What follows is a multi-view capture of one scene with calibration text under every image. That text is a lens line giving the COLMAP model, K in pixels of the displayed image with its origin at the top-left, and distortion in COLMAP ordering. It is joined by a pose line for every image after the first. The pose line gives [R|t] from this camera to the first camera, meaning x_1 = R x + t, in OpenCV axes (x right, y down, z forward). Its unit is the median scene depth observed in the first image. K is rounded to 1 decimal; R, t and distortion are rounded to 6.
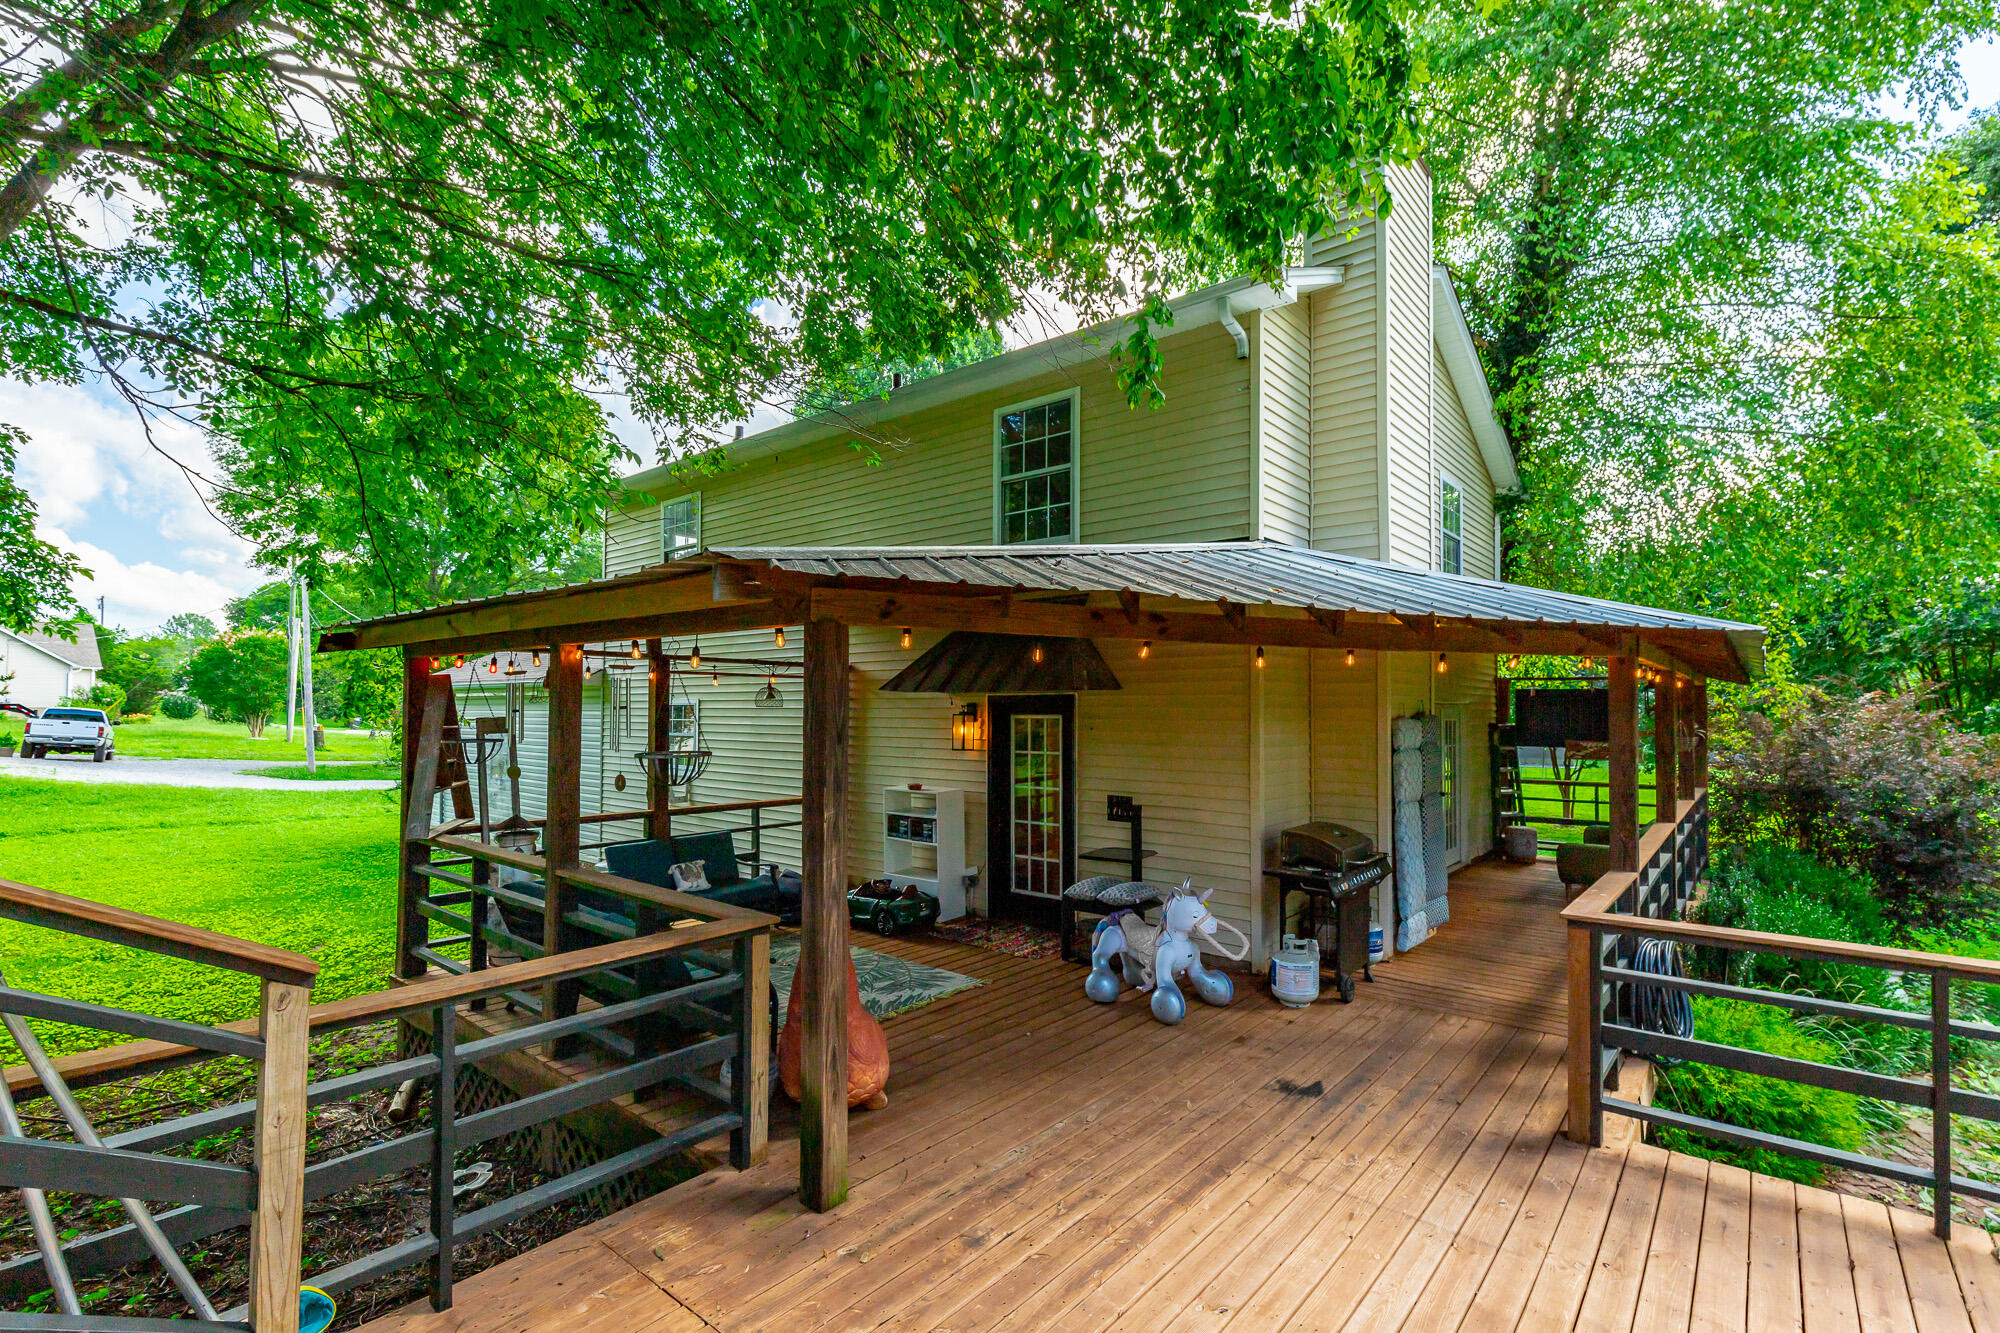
lens RADIAL K [[899.7, 0, 1005.8], [0, 899.7, 682.3], [0, 0, 1]] dist [0.012917, -0.002427]
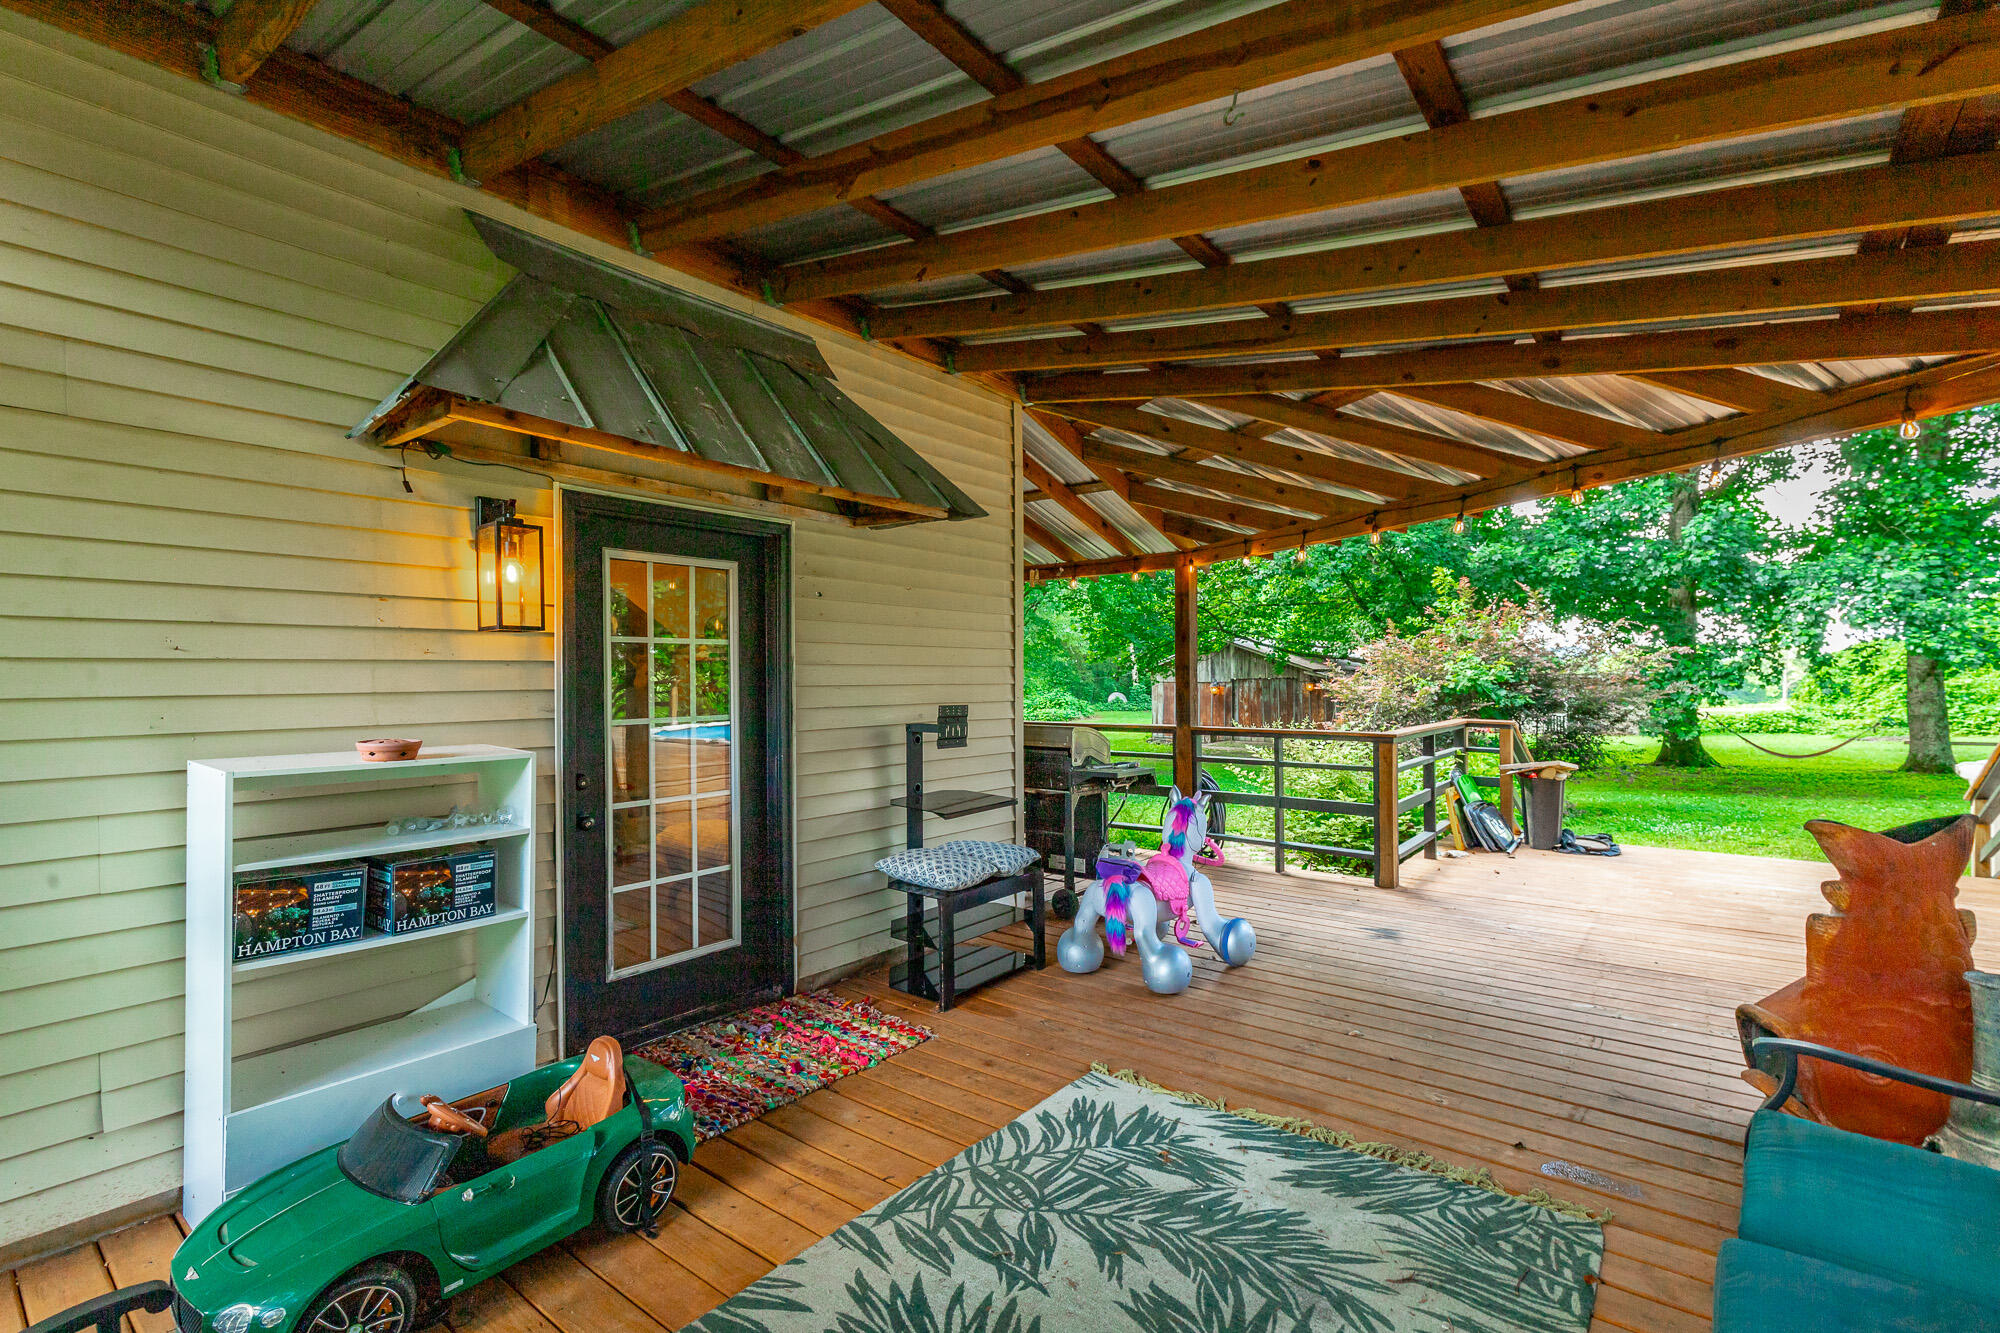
lens RADIAL K [[899.7, 0, 1010.7], [0, 899.7, 678.7], [0, 0, 1]] dist [0.012917, -0.002427]
pose [[-0.033972, -0.002803, 0.999419, -0.518318], [-0.026520, 0.999646, 0.001902, 0.114305], [-0.999071, -0.026440, -0.034034, 1.062485]]
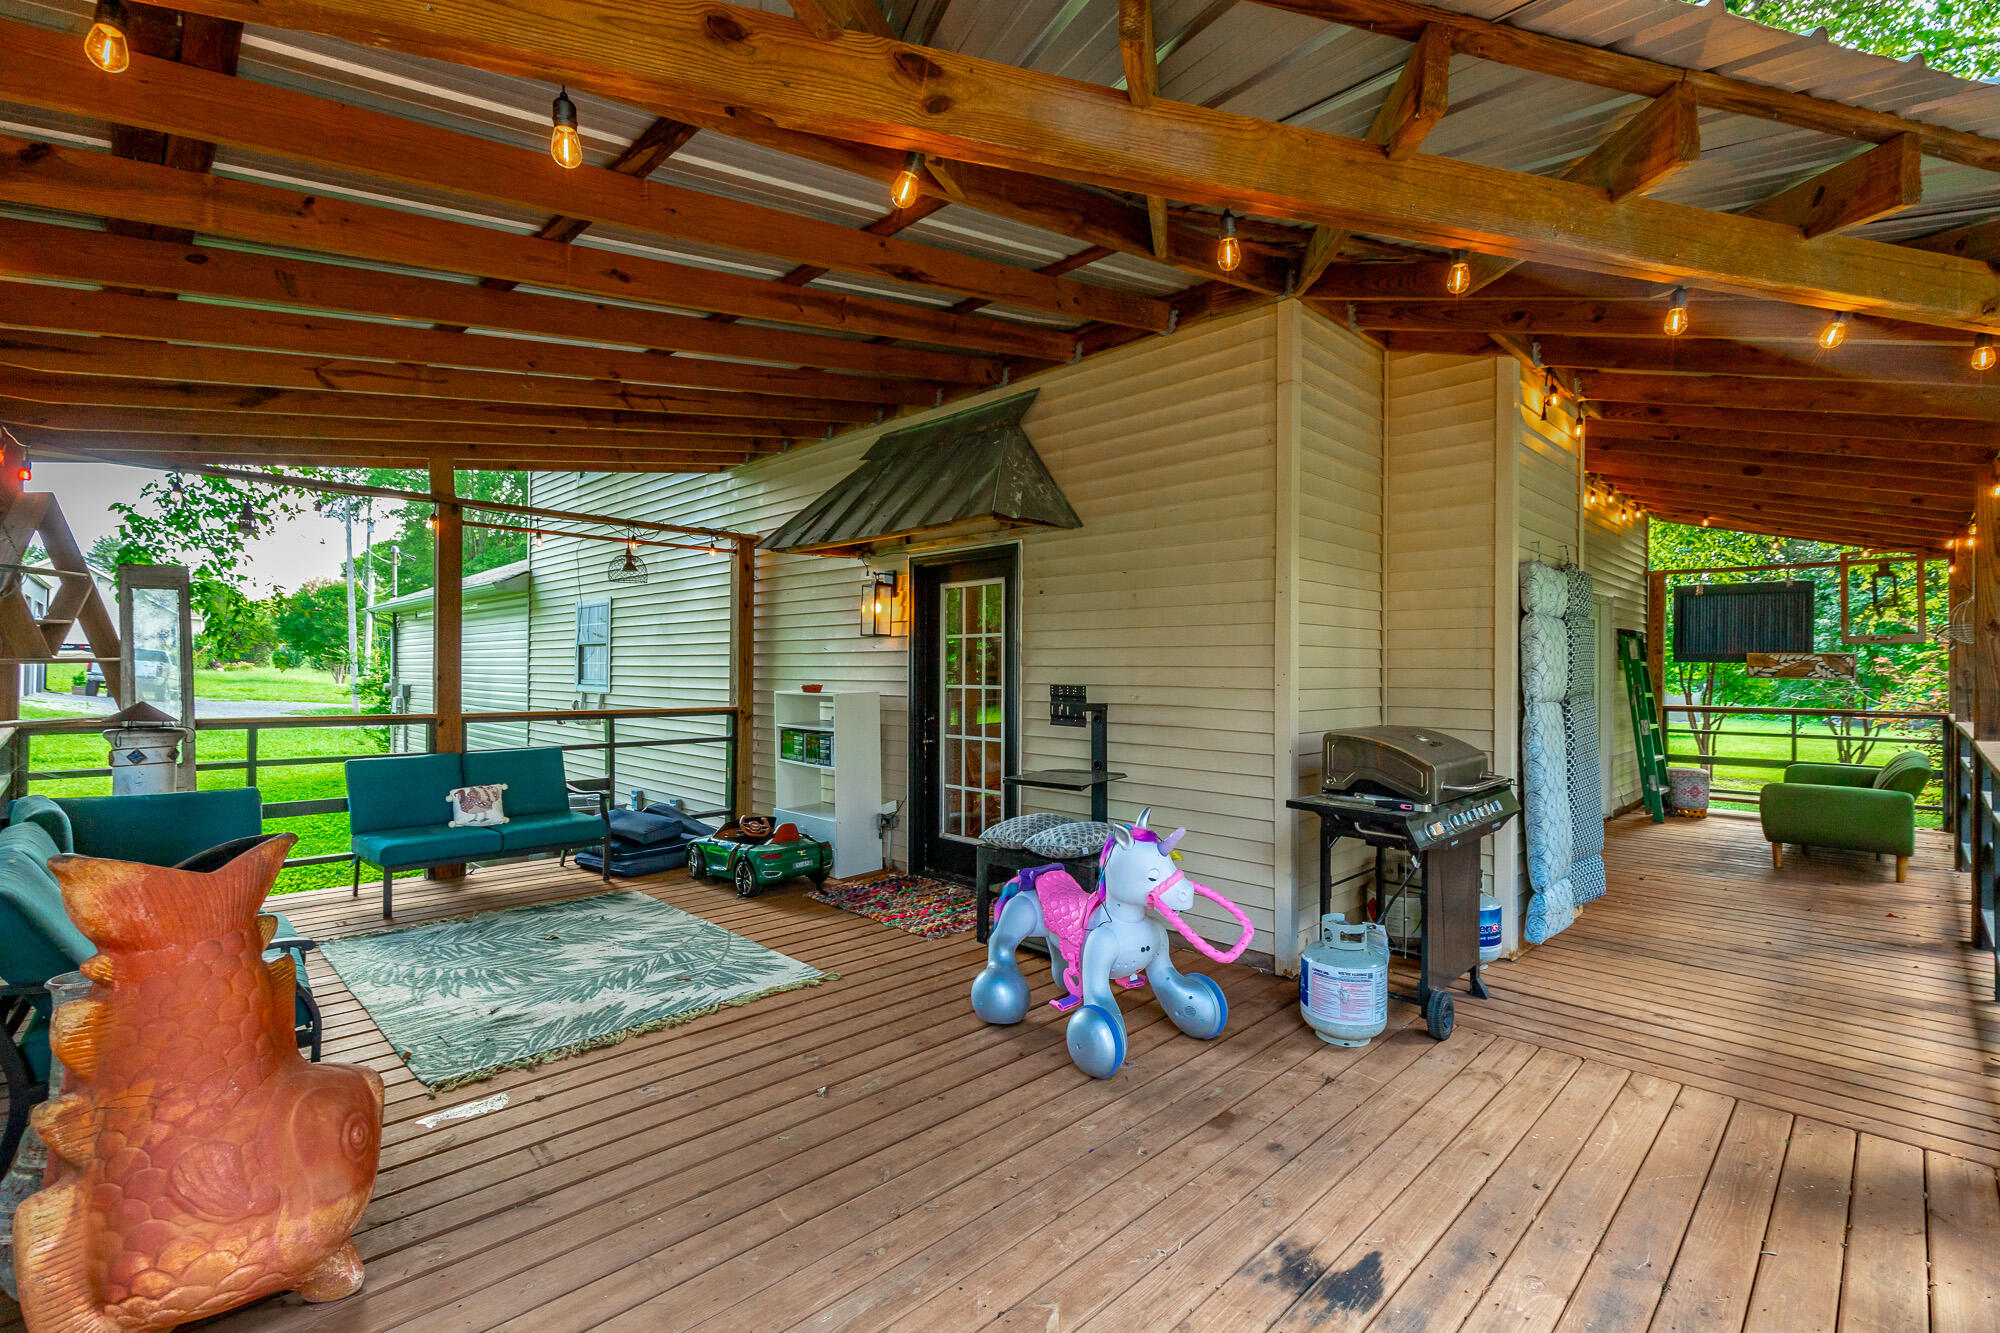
lens RADIAL K [[899.7, 0, 1006.8], [0, 899.7, 654.6], [0, 0, 1]] dist [0.012917, -0.002427]
pose [[0.996433, 0.002030, -0.084361, 0.148051], [-0.000703, 0.999876, 0.015754, 0.102116], [0.084382, -0.015638, 0.996311, 0.396903]]
